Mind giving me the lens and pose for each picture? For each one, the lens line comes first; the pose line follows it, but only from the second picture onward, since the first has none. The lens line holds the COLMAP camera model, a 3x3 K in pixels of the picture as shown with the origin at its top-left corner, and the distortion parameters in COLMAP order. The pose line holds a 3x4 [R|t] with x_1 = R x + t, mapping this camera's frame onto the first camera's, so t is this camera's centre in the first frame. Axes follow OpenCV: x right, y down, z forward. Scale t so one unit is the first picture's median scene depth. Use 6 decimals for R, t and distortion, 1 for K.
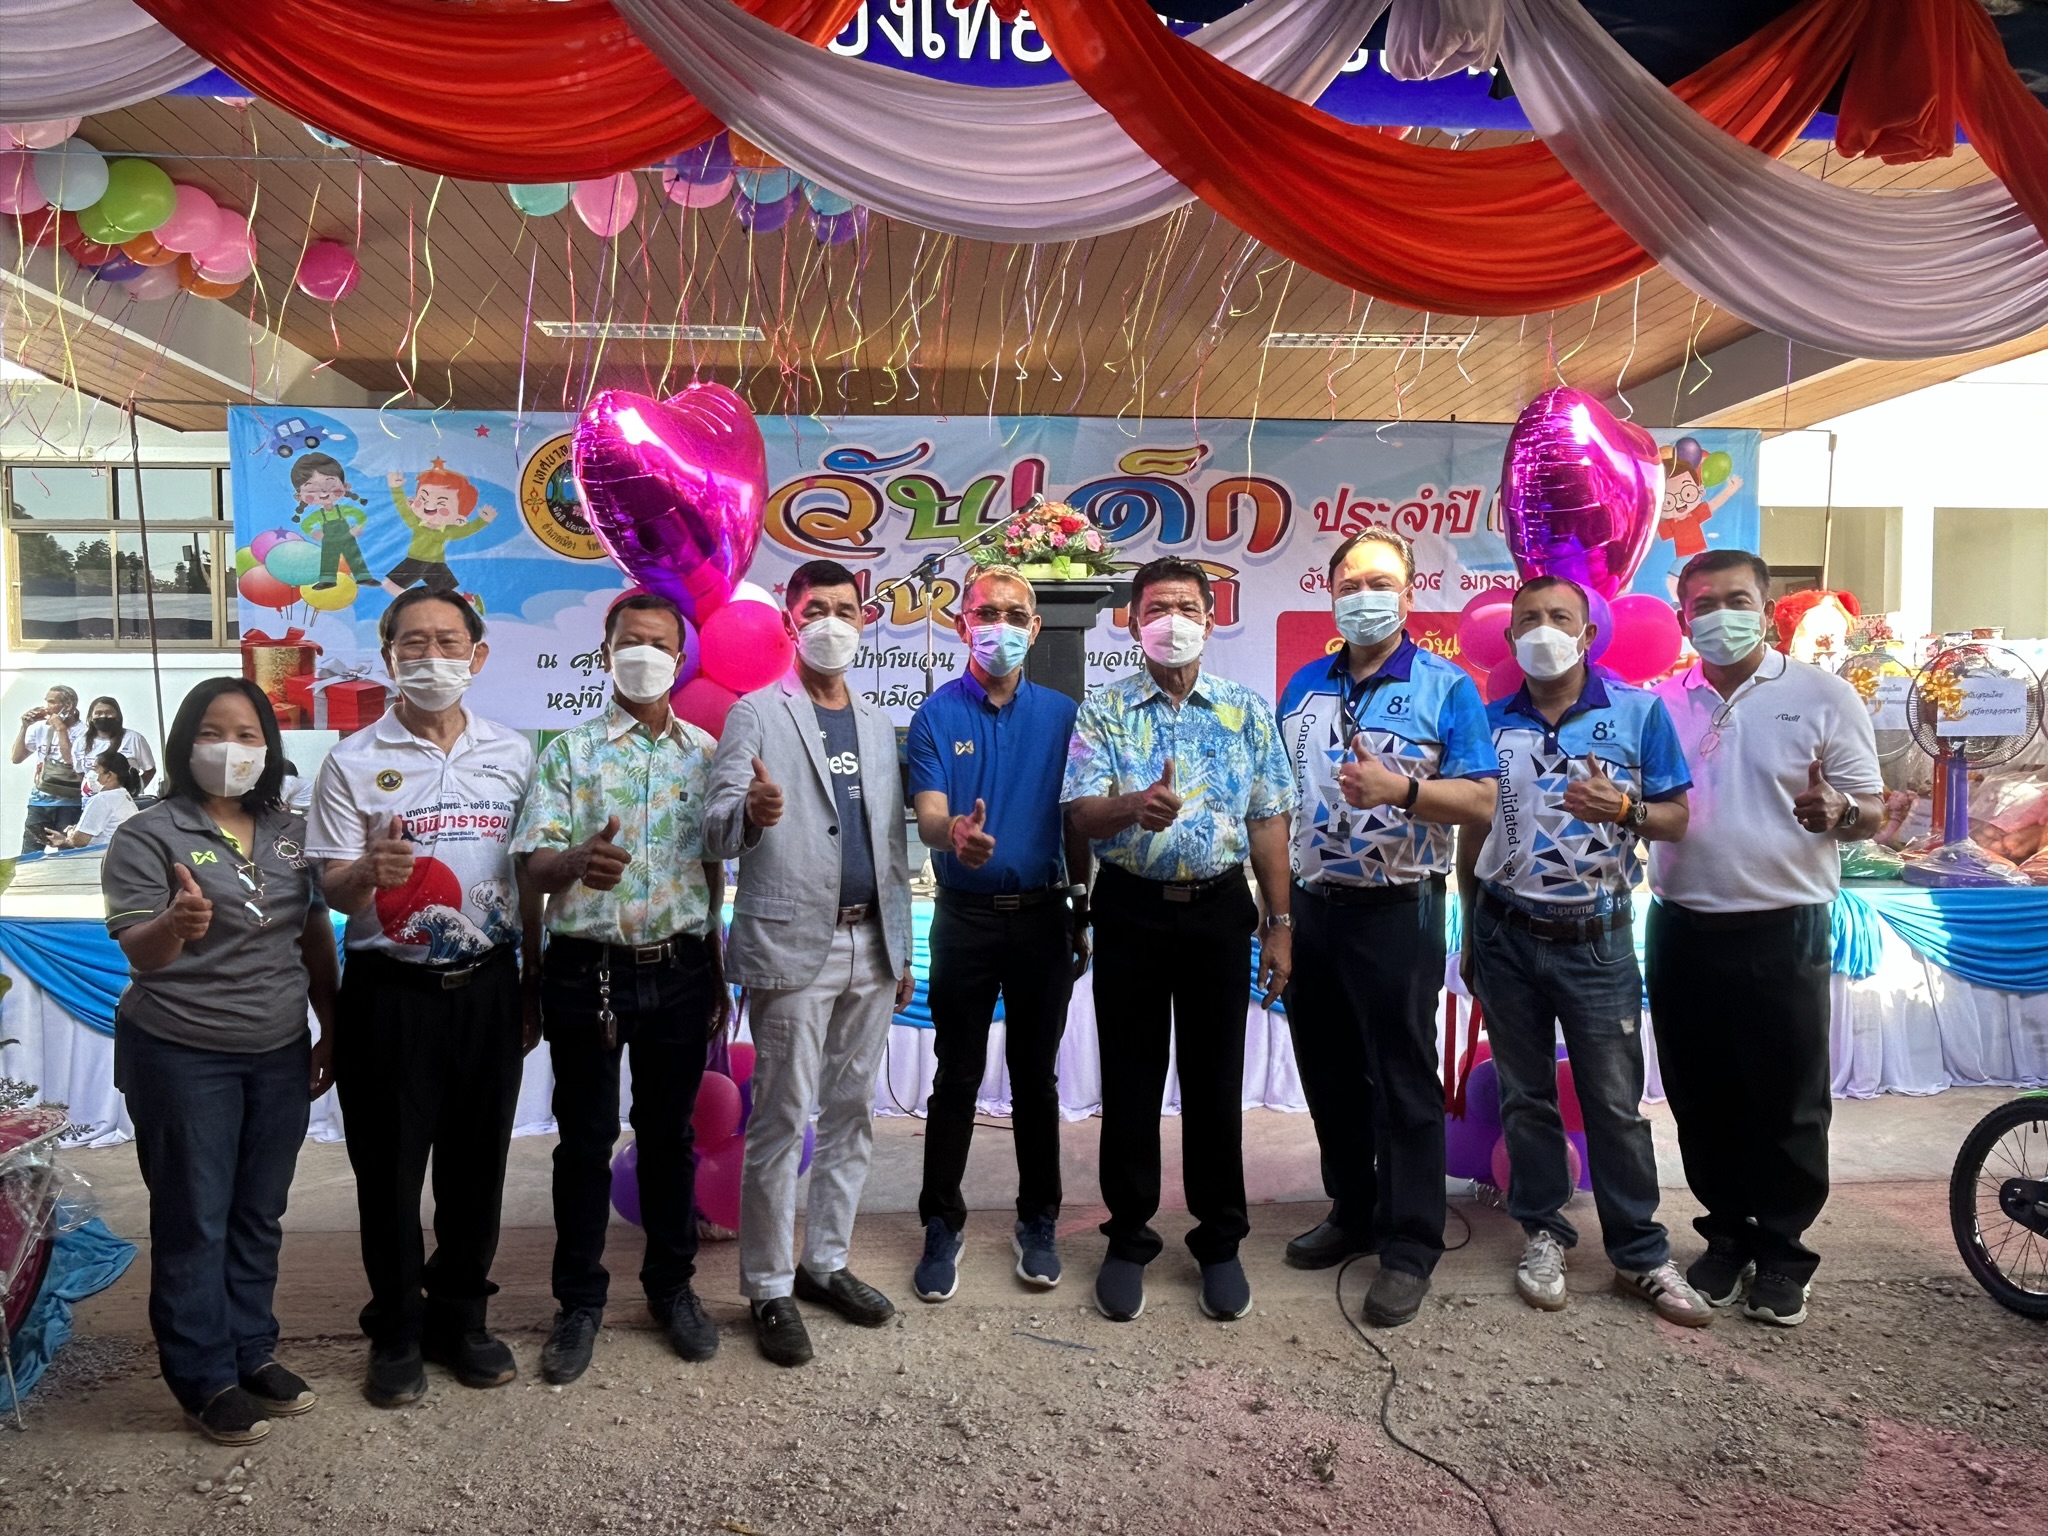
lens RADIAL K [[1408.9, 0, 1013.5], [0, 1408.9, 772.2], [0, 0, 1]] dist [-0.000776, 0.001897]
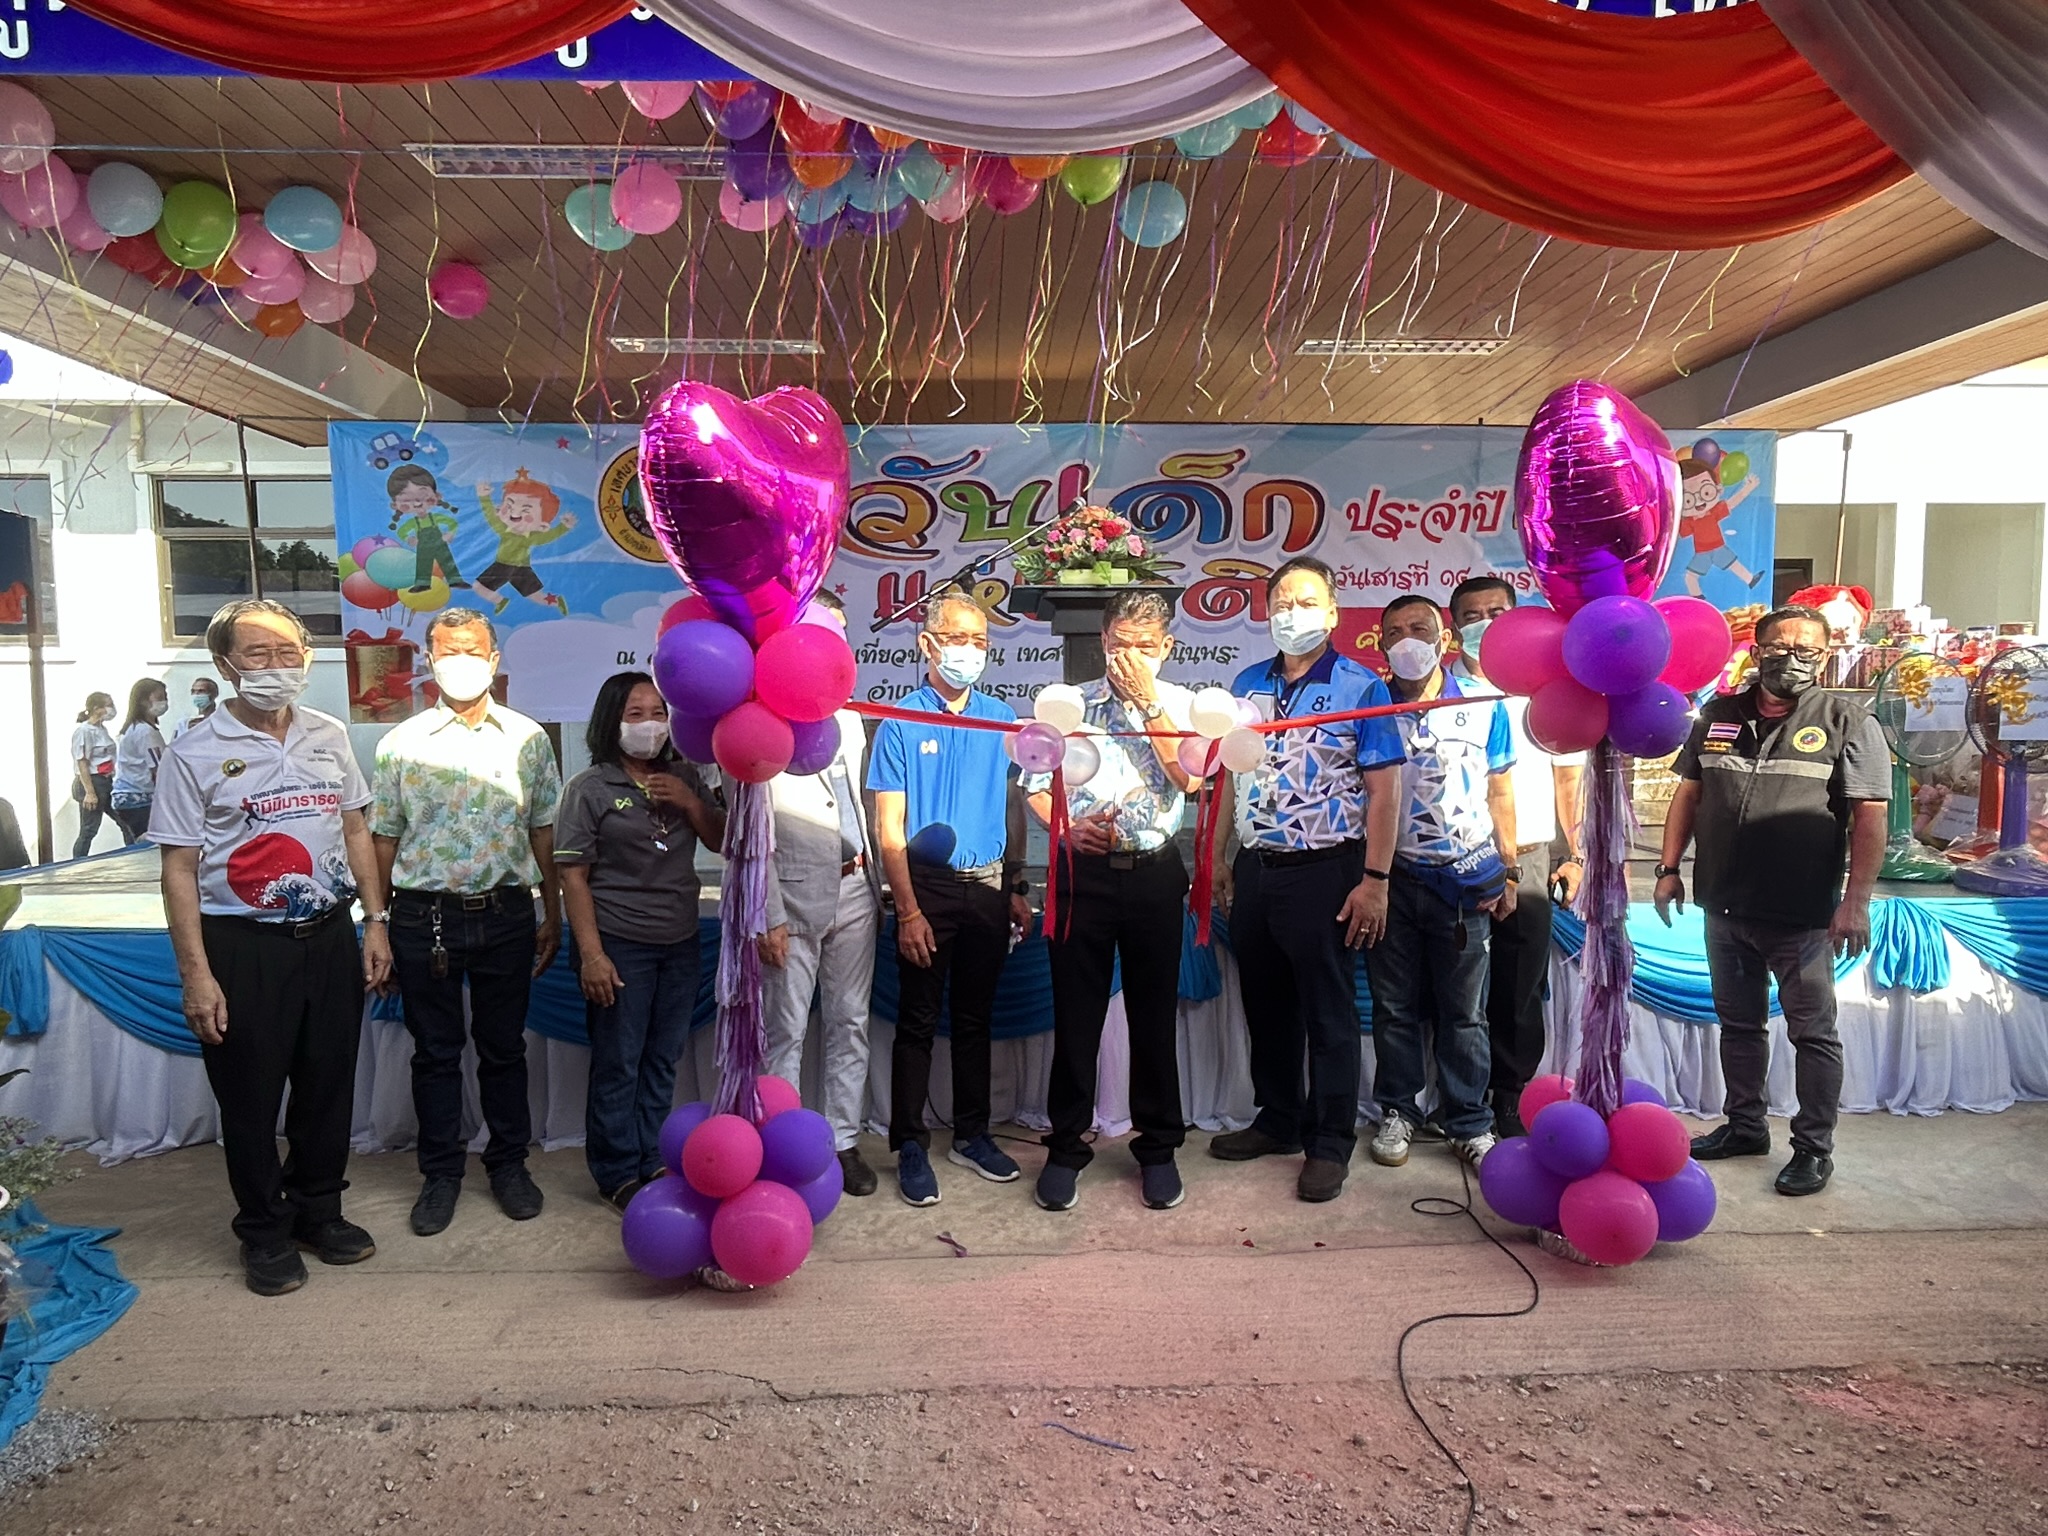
lens RADIAL K [[1196.1, 0, 1024.0], [0, 1196.1, 768.0], [0, 0, 1]] dist [-0.003104, -0.000124]
pose [[0.999311, 0.000310, -0.037105, 0.006512], [0.000713, 0.999620, 0.027545, -0.020221], [0.037099, -0.027552, 0.998932, 0.100616]]
